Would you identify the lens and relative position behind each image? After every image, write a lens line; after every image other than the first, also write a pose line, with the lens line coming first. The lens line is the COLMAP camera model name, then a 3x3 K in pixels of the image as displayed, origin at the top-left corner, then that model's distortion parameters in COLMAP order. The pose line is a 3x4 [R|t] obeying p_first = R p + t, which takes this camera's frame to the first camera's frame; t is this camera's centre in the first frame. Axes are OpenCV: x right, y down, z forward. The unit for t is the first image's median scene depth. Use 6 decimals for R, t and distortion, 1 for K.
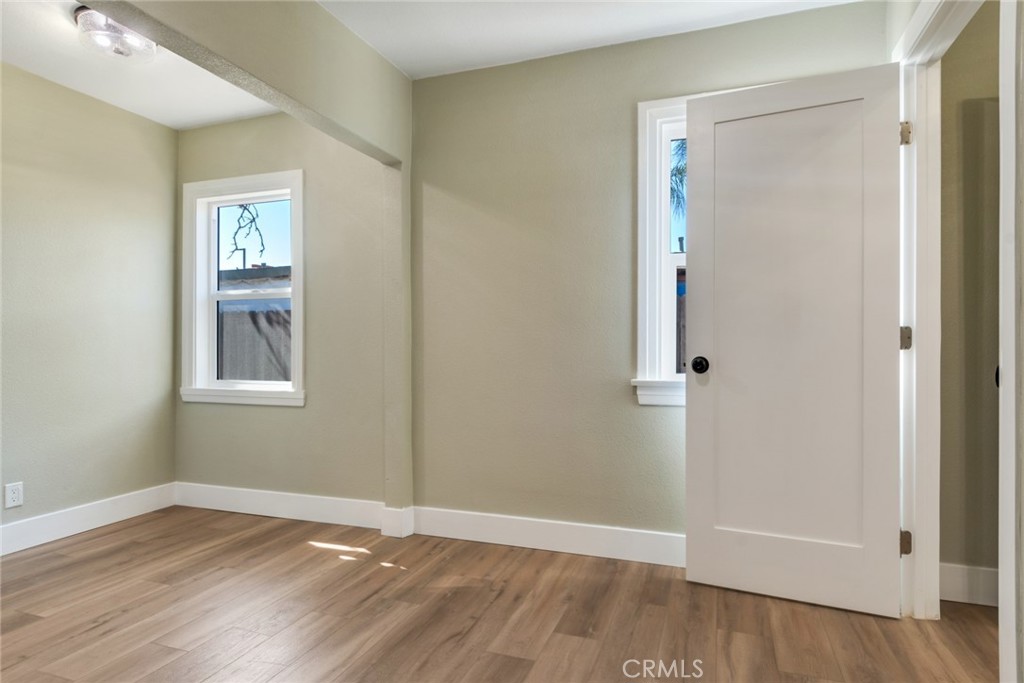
lens RADIAL K [[544.3, 0, 530.6], [0, 544.3, 353.5], [0, 0, 1]] dist [0.012885, -0.000626]
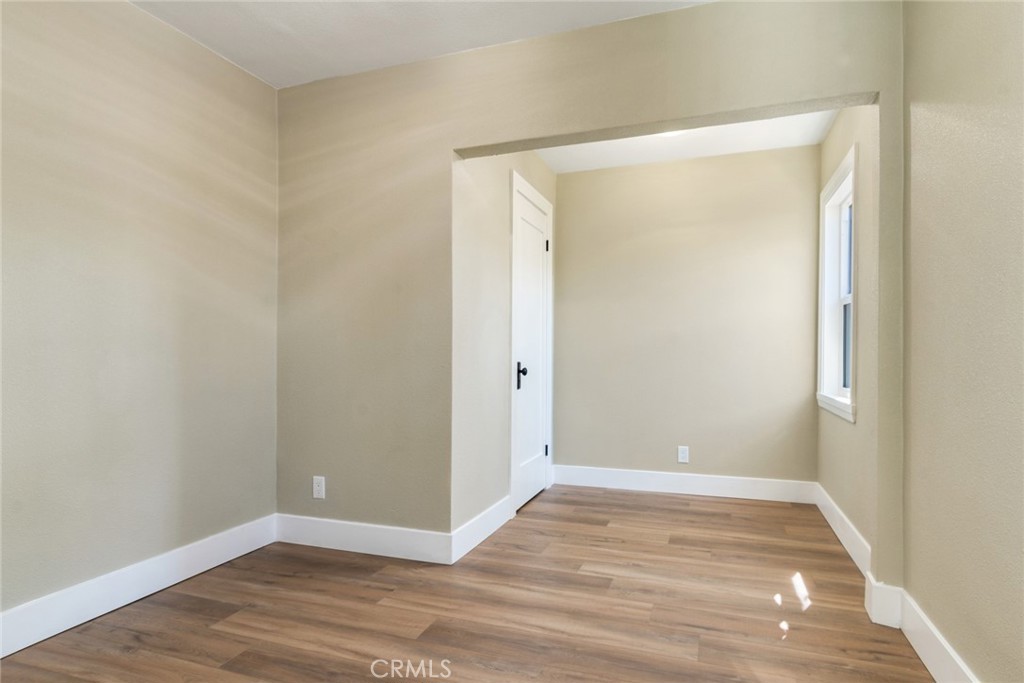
lens RADIAL K [[544.3, 0, 530.6], [0, 544.3, 353.5], [0, 0, 1]] dist [0.012885, -0.000626]
pose [[-0.004338, -0.002314, -0.999988, 0.514773], [-0.004874, 0.999985, -0.002293, -0.007667], [0.999979, 0.004864, -0.004349, 0.597129]]
